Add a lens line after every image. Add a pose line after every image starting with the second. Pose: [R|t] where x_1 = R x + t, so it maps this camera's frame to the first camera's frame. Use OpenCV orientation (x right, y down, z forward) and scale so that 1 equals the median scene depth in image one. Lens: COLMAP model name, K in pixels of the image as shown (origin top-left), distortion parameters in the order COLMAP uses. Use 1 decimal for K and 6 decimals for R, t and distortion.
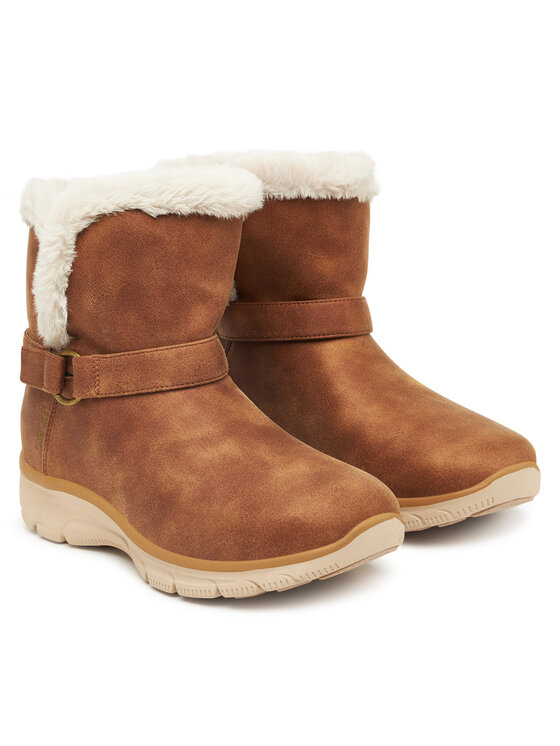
lens RADIAL K [[1403.5, 0, 280.5], [0, 1403.5, 372.7], [0, 0, 1]] dist [-0.084915, 0.000000]
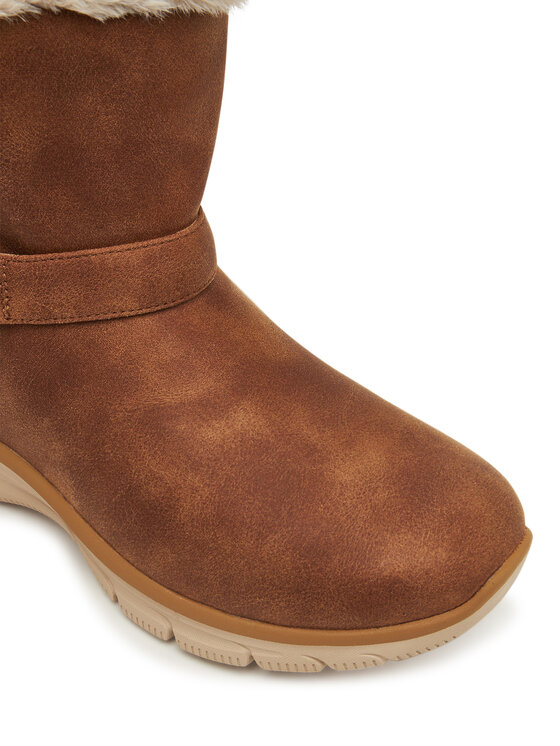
lens RADIAL K [[1141.9, 0, 279.2], [0, 1141.9, 373.4], [0, 0, 1]] dist [-0.046785, 0.000000]
pose [[0.977996, -0.071302, 0.196058, -0.116489], [-0.007560, 0.927051, 0.374858, -0.148205], [-0.208484, -0.368092, 0.906114, 0.539570]]
